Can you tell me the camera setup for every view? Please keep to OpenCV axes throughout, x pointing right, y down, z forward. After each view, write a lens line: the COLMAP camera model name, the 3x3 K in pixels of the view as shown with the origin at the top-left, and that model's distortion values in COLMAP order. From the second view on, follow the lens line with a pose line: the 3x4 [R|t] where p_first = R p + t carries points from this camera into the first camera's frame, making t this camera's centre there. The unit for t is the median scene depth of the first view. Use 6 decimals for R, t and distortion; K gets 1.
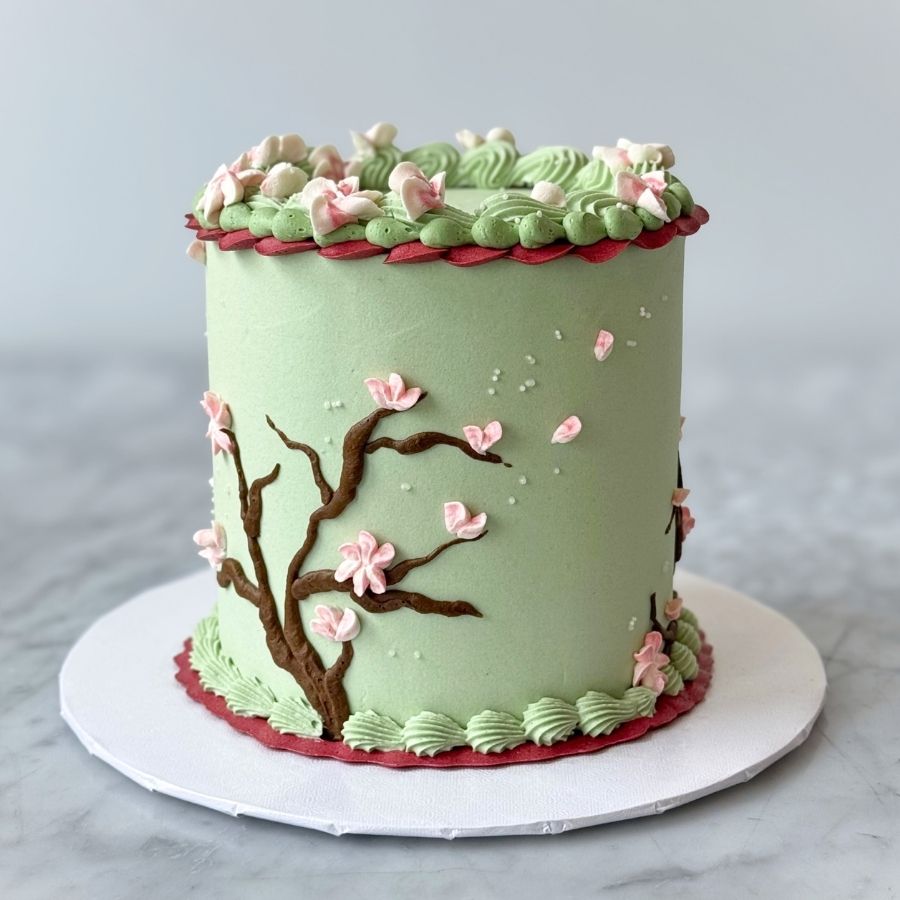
lens RADIAL K [[1249.0, 0, 450.0], [0, 1249.0, 450.0], [0, 0, 1]] dist [0.122161, -0.009510]
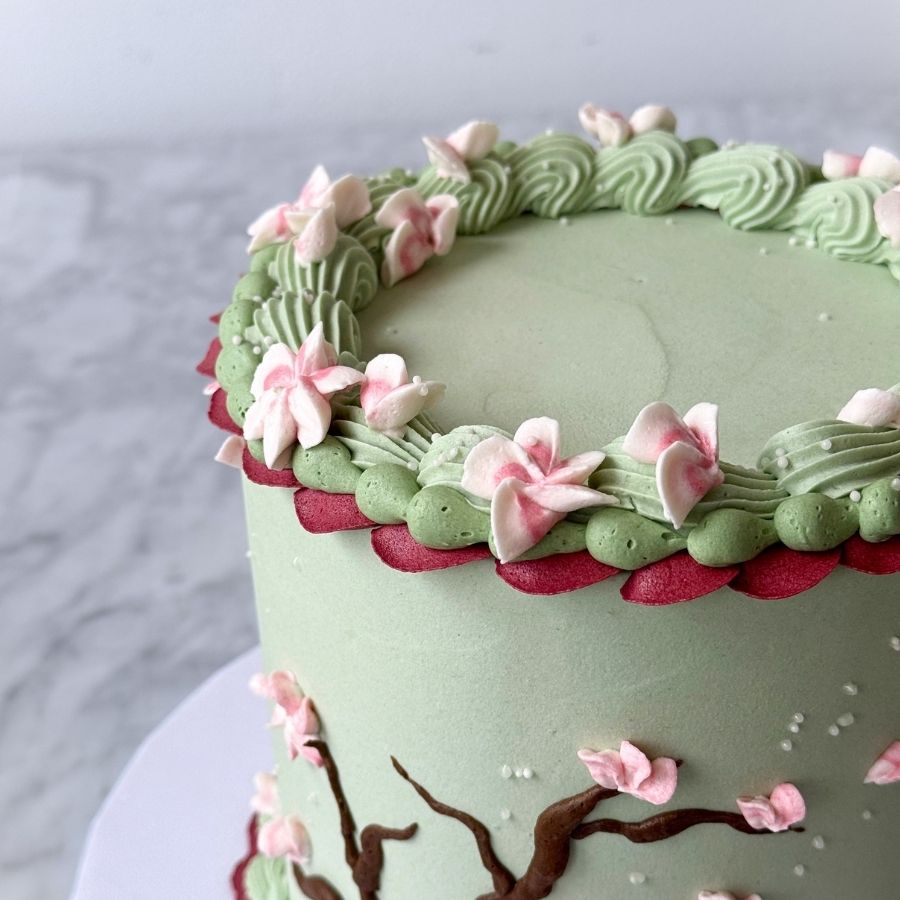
lens RADIAL K [[1249.0, 0, 450.0], [0, 1249.0, 450.0], [0, 0, 1]] dist [0.122161, -0.009510]
pose [[0.994299, -0.075231, 0.075560, -0.158111], [0.051361, 0.958943, 0.278908, -0.351342], [-0.093440, -0.273437, 0.957341, 0.463500]]
